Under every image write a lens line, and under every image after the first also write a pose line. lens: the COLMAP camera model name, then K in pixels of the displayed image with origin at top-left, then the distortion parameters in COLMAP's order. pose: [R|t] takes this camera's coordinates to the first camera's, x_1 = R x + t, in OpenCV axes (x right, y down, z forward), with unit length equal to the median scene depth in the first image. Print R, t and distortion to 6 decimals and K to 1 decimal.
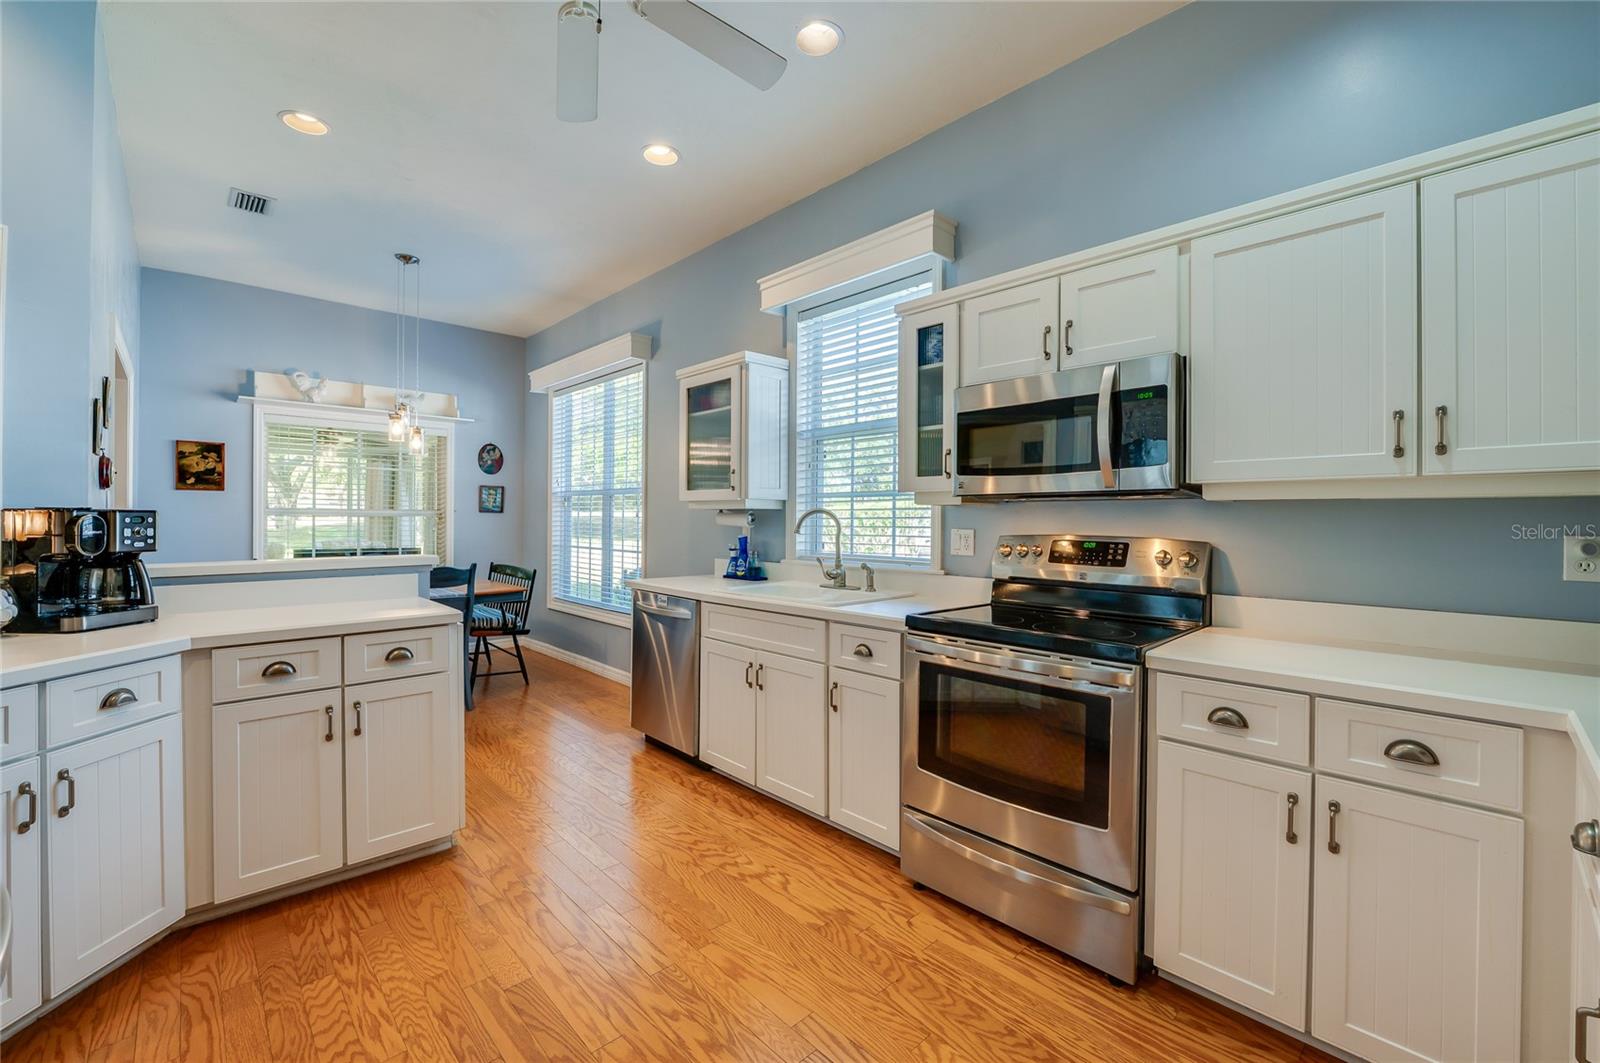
lens RADIAL K [[655.9, 0, 799.8], [0, 655.9, 524.4], [0, 0, 1]] dist [-0.000598, -0.000236]
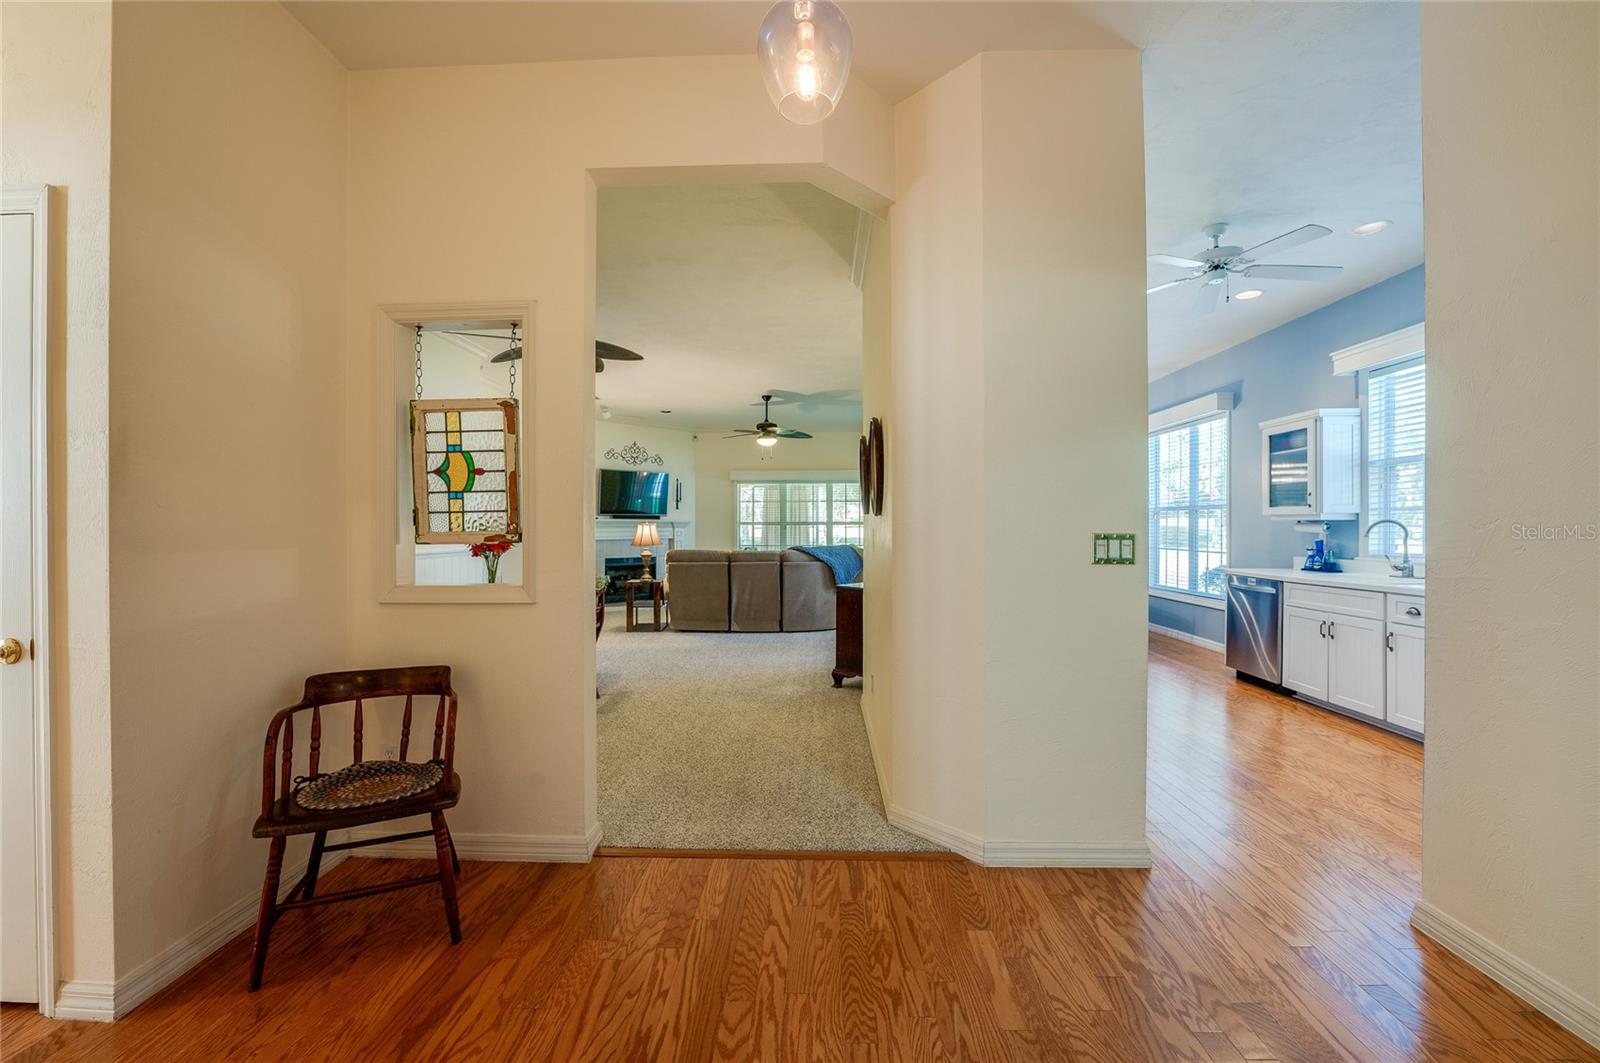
lens RADIAL K [[625.9, 0, 800.0], [0, 625.9, 531.5], [0, 0, 1]] dist [-0.023567, -0.000023]
pose [[0.698884, -0.004057, -0.715224, 0.074129], [0.001063, 0.999989, -0.004634, 0.005237], [0.715234, 0.002479, 0.698880, -0.666116]]
